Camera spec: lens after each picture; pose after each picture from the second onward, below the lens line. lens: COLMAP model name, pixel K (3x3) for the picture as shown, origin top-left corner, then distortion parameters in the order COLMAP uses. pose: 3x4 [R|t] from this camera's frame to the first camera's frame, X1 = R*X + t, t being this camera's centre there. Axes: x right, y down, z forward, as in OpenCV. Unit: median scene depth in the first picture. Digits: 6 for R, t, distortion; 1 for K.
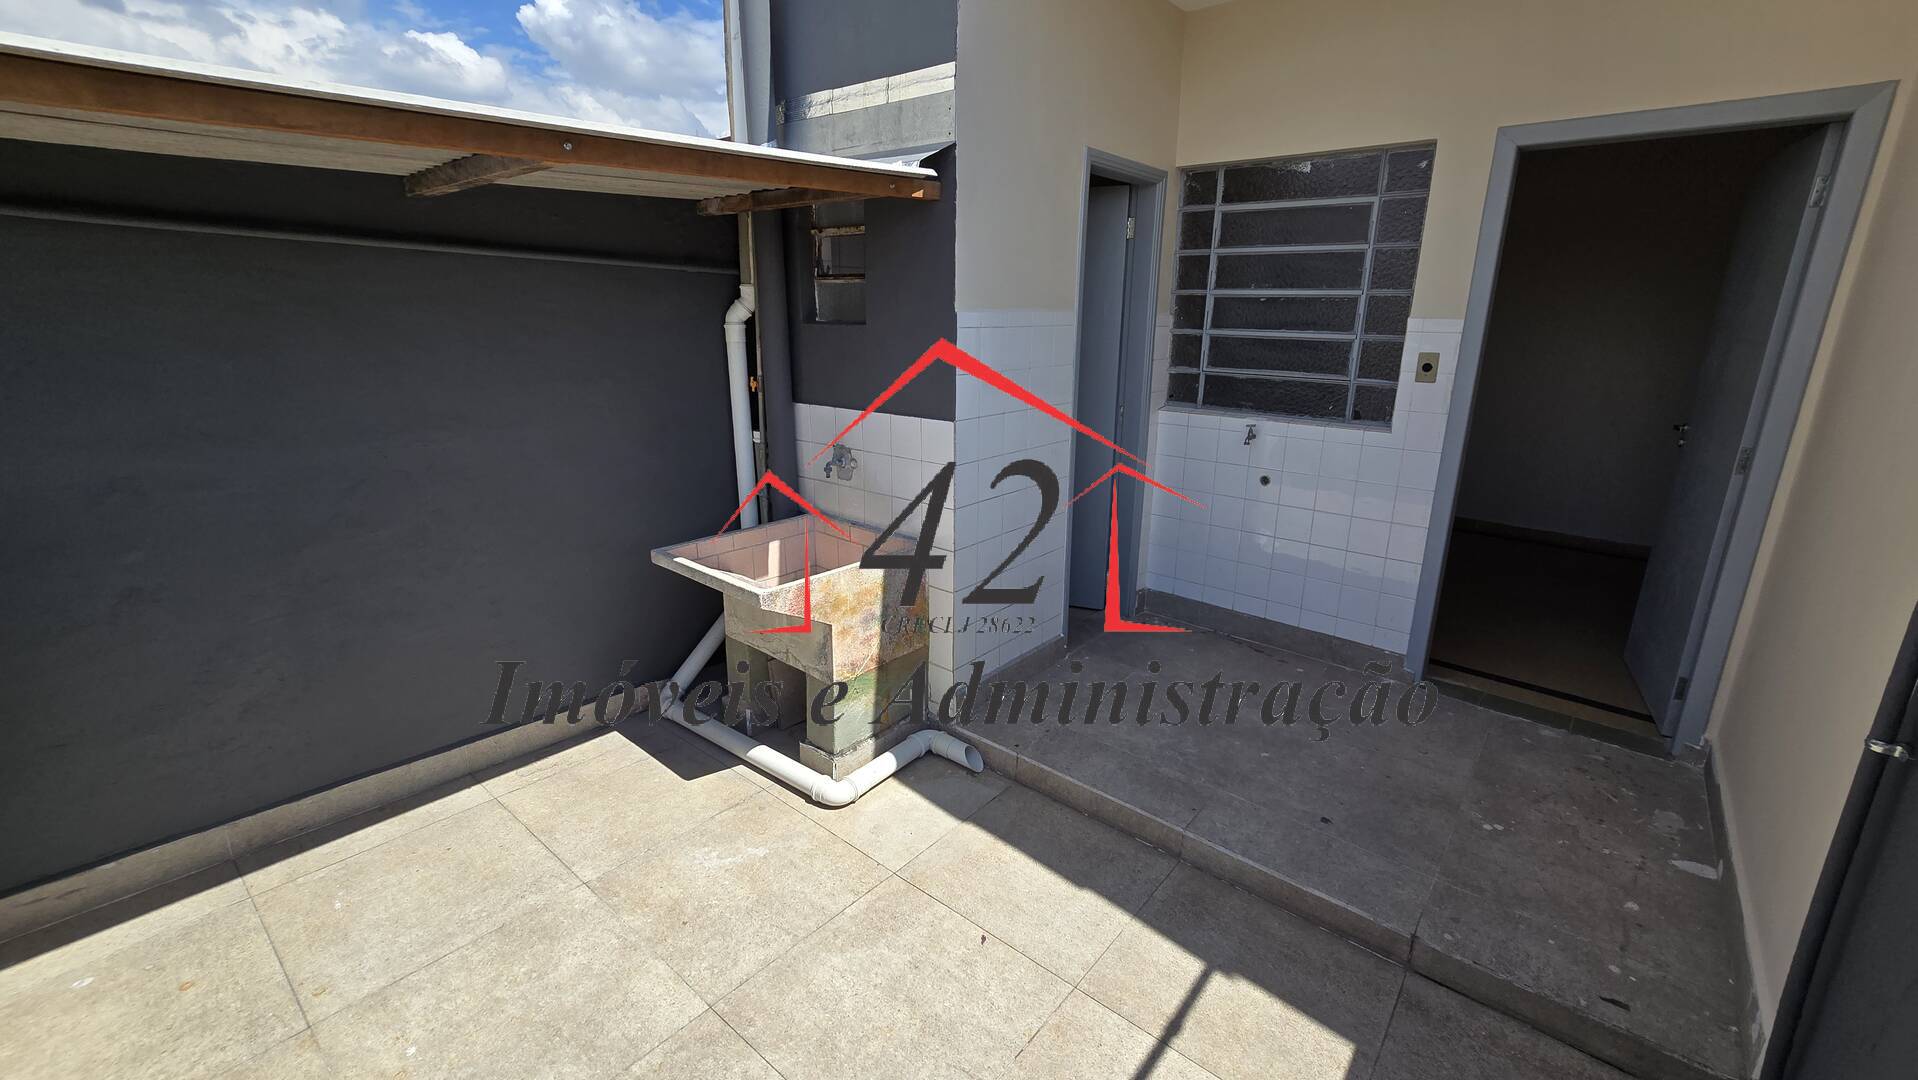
lens RADIAL K [[788.4, 0, 957.3], [0, 788.4, 544.5], [0, 0, 1]] dist [-0.005572, 0.001170]
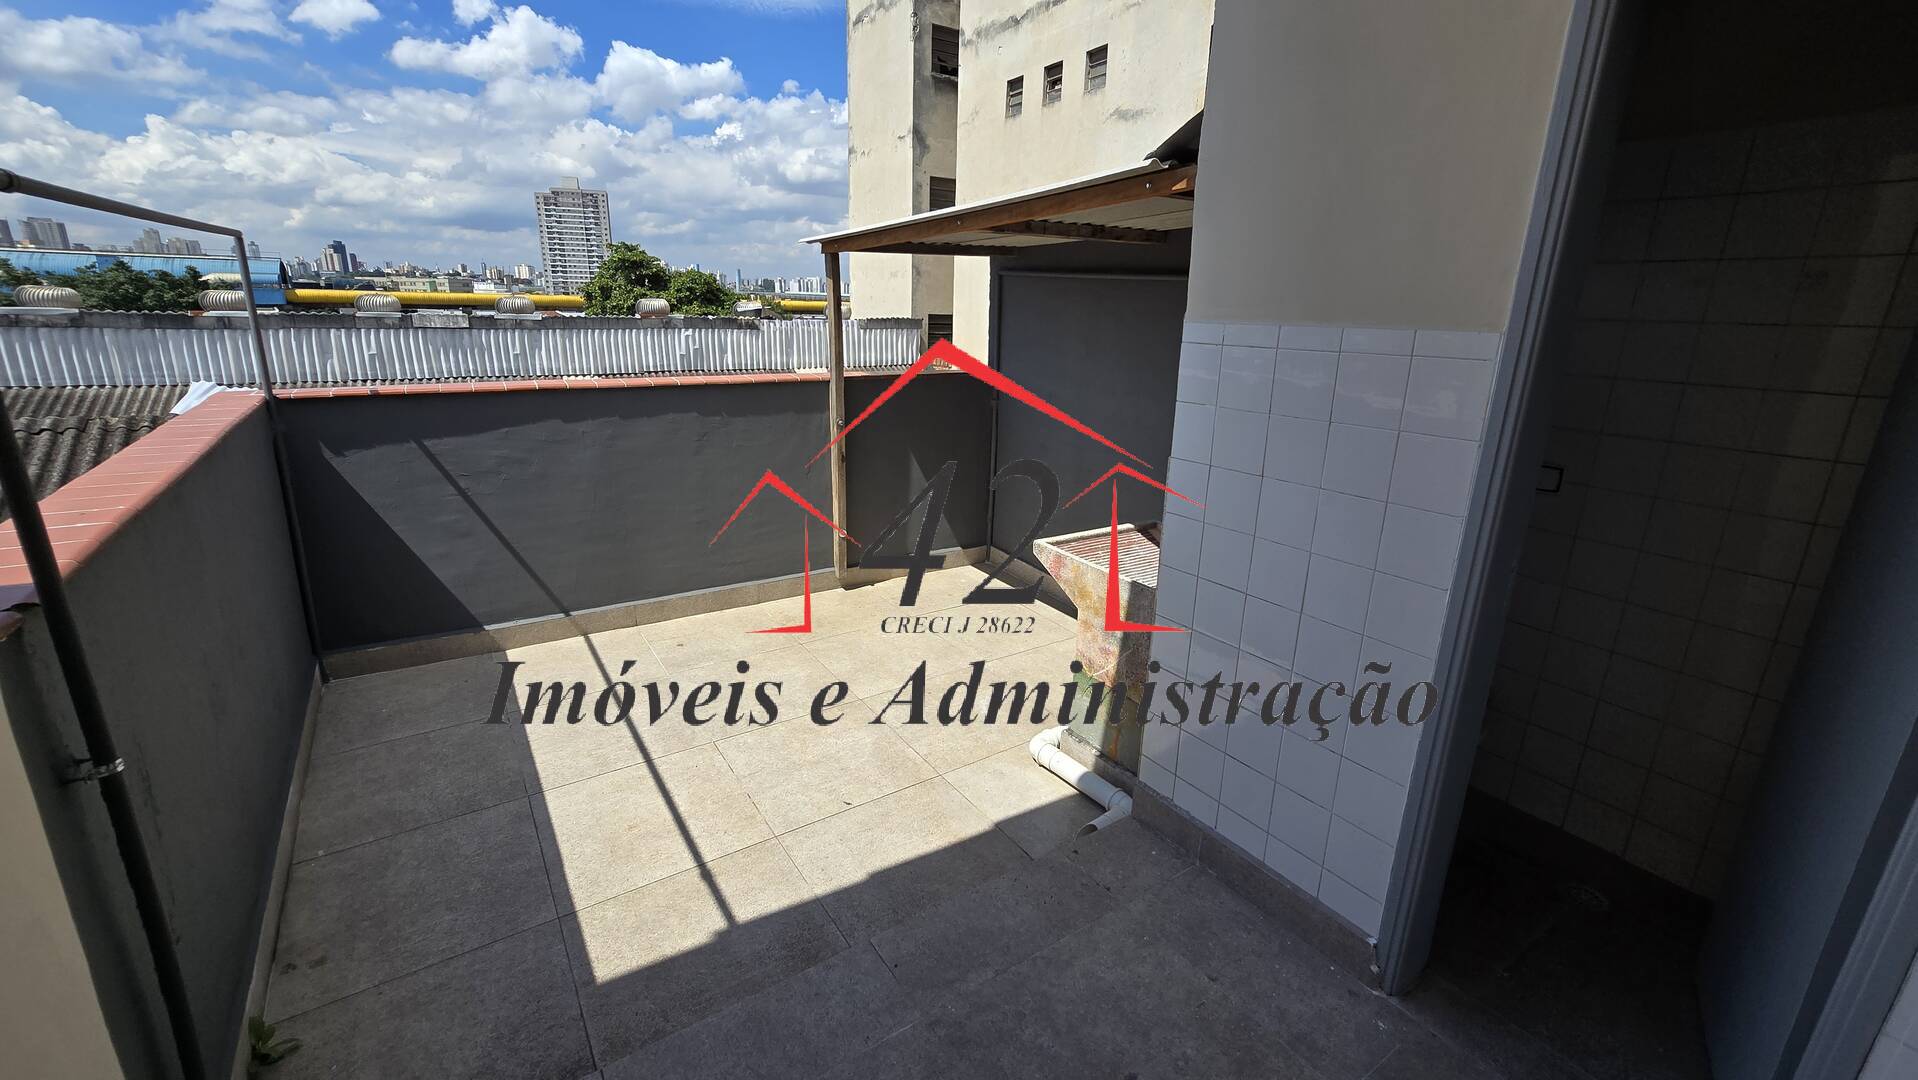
lens RADIAL K [[788.4, 0, 954.5], [0, 788.4, 526.1], [0, 0, 1]] dist [-0.005572, 0.001170]
pose [[-0.295558, 0.237118, -0.925430, 0.994402], [-0.295785, 0.898393, 0.324656, -0.346271], [0.908382, 0.369682, -0.195391, 1.168405]]
